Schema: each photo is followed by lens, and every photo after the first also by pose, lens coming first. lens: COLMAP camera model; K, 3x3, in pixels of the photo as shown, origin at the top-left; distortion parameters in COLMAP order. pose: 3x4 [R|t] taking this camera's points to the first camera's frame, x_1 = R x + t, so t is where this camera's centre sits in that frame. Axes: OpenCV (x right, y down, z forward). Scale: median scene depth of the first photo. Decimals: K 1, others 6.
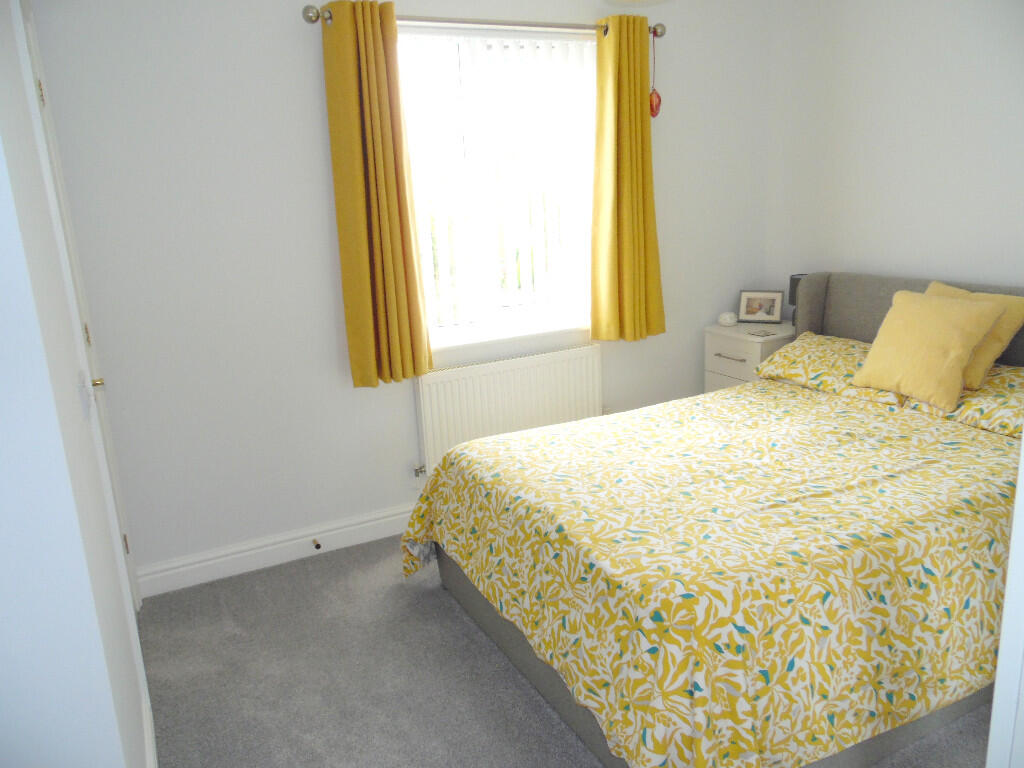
lens RADIAL K [[774.3, 0, 512.0], [0, 774.3, 384.0], [0, 0, 1]] dist [-0.024060, 0.056157]
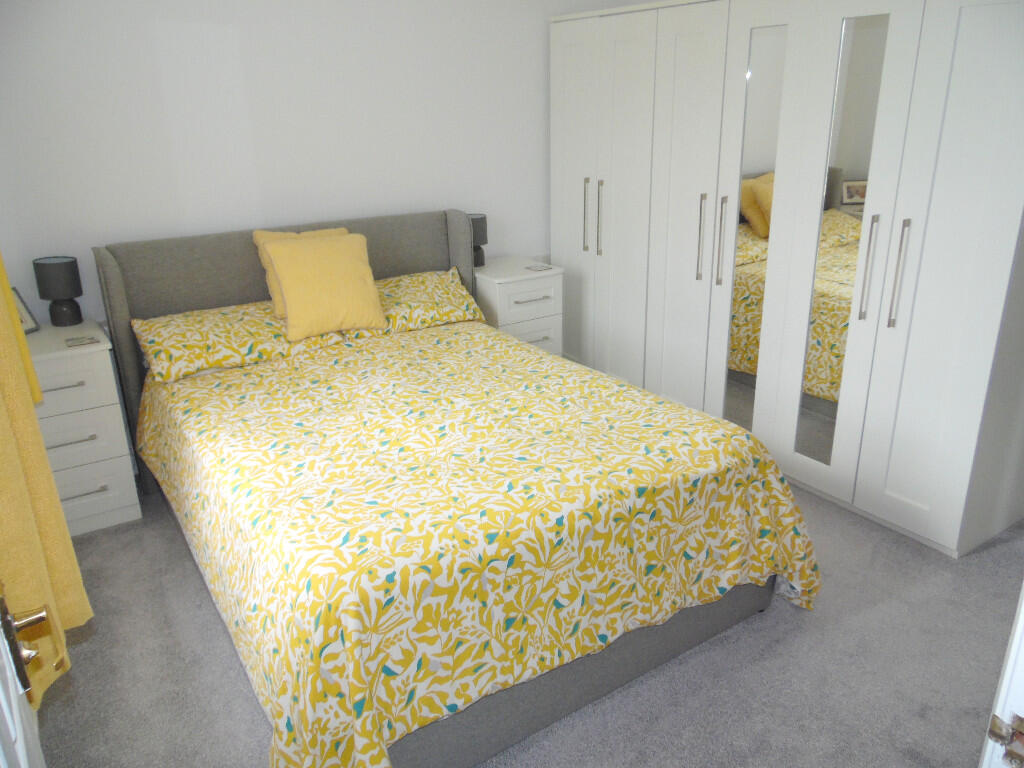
lens RADIAL K [[774.3, 0, 512.0], [0, 774.3, 384.0], [0, 0, 1]] dist [-0.024060, 0.056157]
pose [[-0.112609, -0.298656, 0.947694, -0.627757], [0.268948, 0.908998, 0.318418, -0.221465], [-0.956549, 0.290737, -0.022039, 0.922998]]
